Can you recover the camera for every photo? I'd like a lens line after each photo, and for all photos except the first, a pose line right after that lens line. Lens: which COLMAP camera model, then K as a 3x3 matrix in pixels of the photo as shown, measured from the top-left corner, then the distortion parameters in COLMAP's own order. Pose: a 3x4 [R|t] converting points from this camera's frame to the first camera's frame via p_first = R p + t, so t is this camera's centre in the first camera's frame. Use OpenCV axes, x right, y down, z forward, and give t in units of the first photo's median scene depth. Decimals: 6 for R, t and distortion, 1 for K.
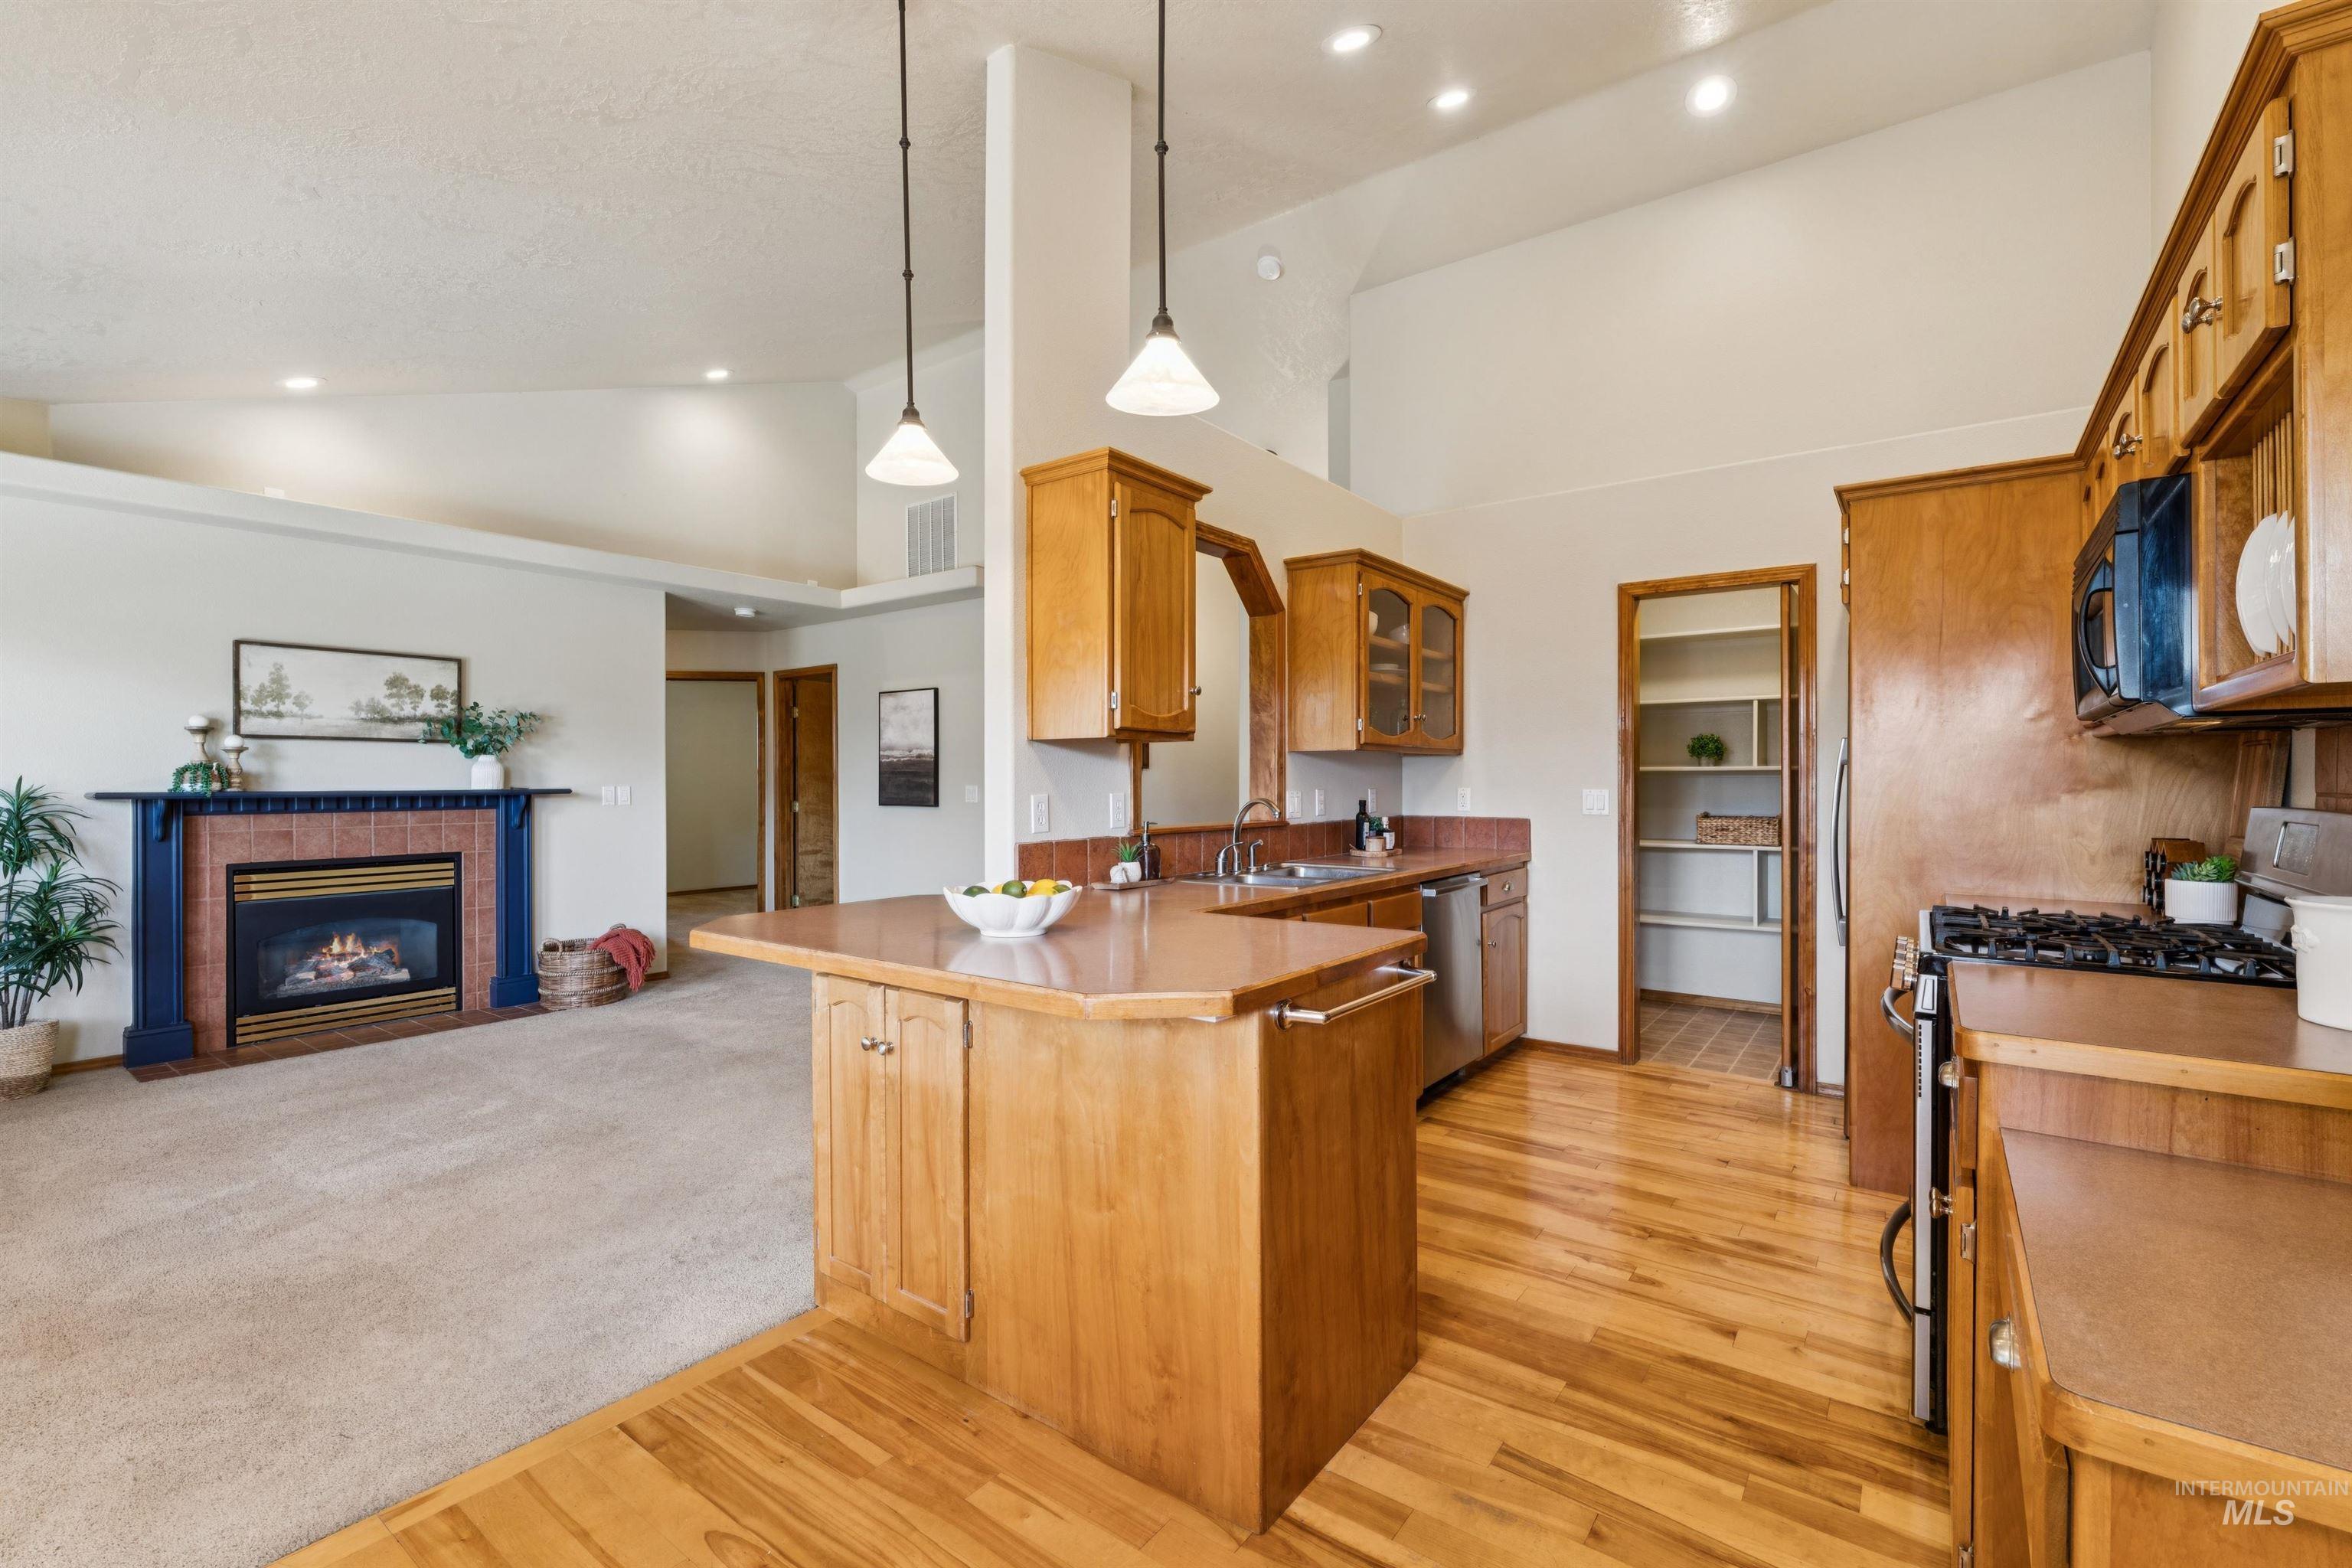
lens RADIAL K [[1016.0, 0, 1182.0], [0, 1016.0, 783.4], [0, 0, 1]] dist [-0.003200, -0.000471]
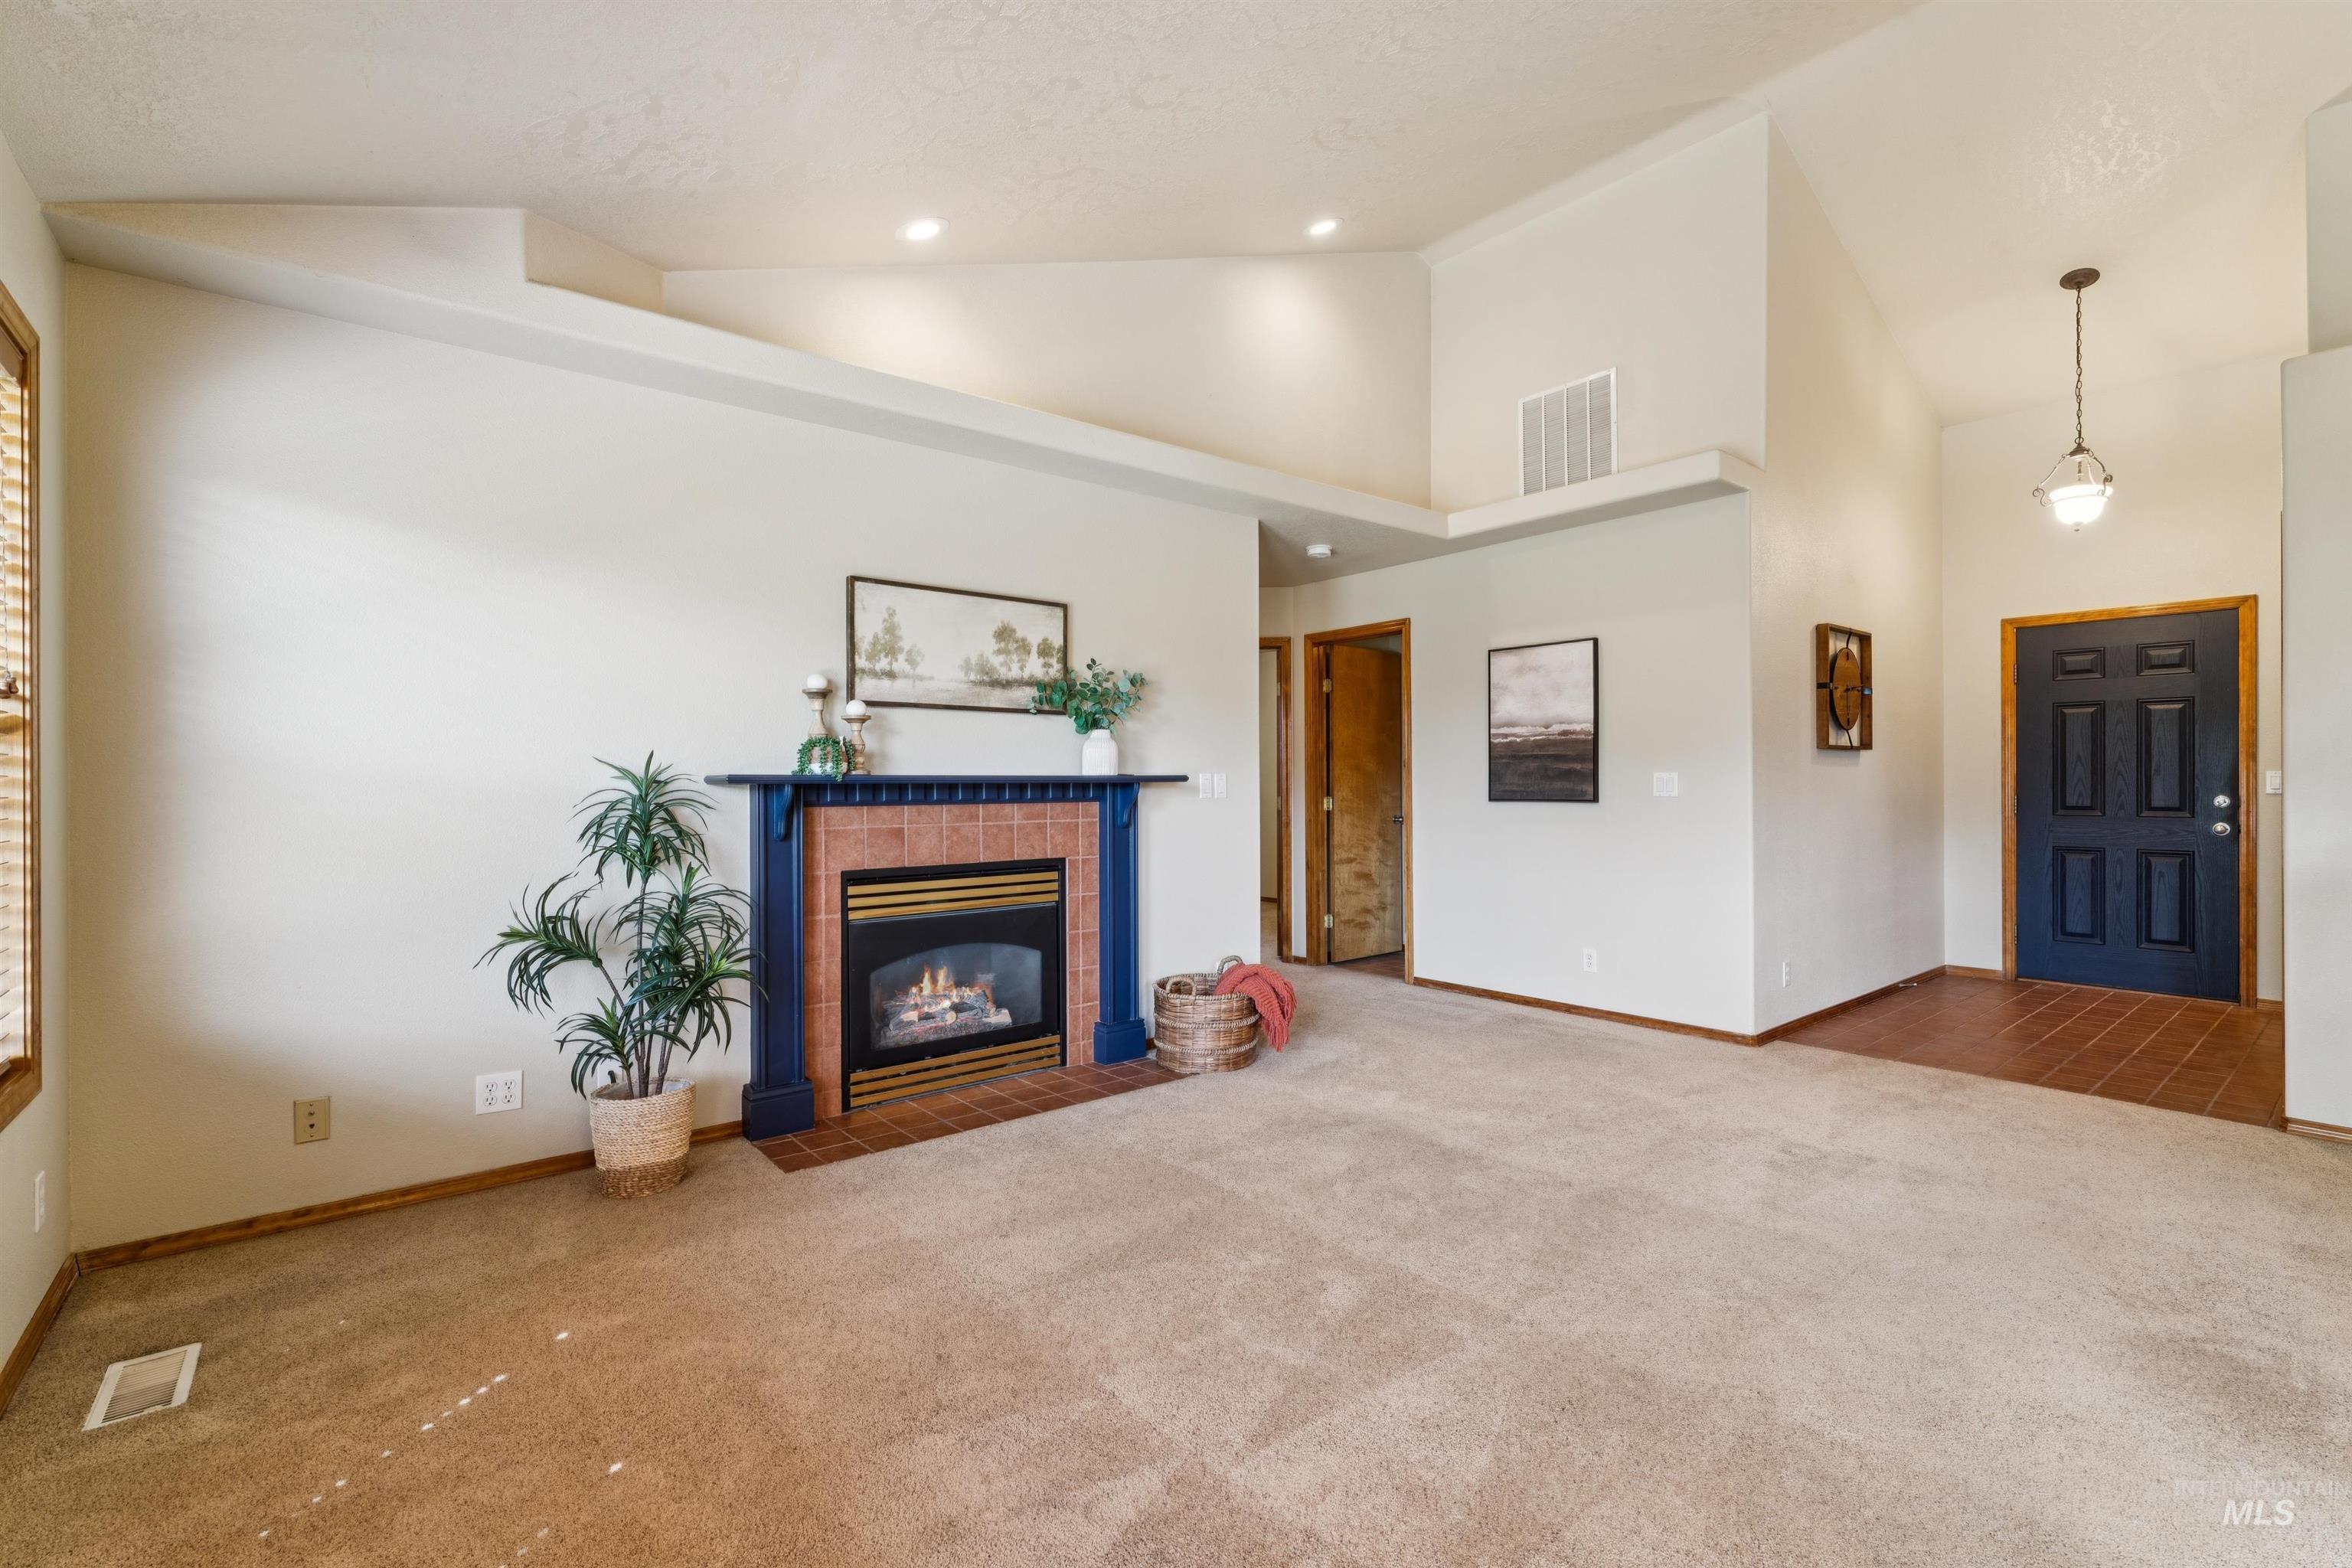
lens RADIAL K [[1033.8, 0, 1170.2], [0, 1033.8, 785.2], [0, 0, 1]] dist [-0.001120, -0.000273]
pose [[0.969309, -0.001214, -0.245844, -0.470820], [0.000728, 0.999998, -0.002068, 0.015674], [0.245846, 0.001825, 0.969307, 0.283539]]
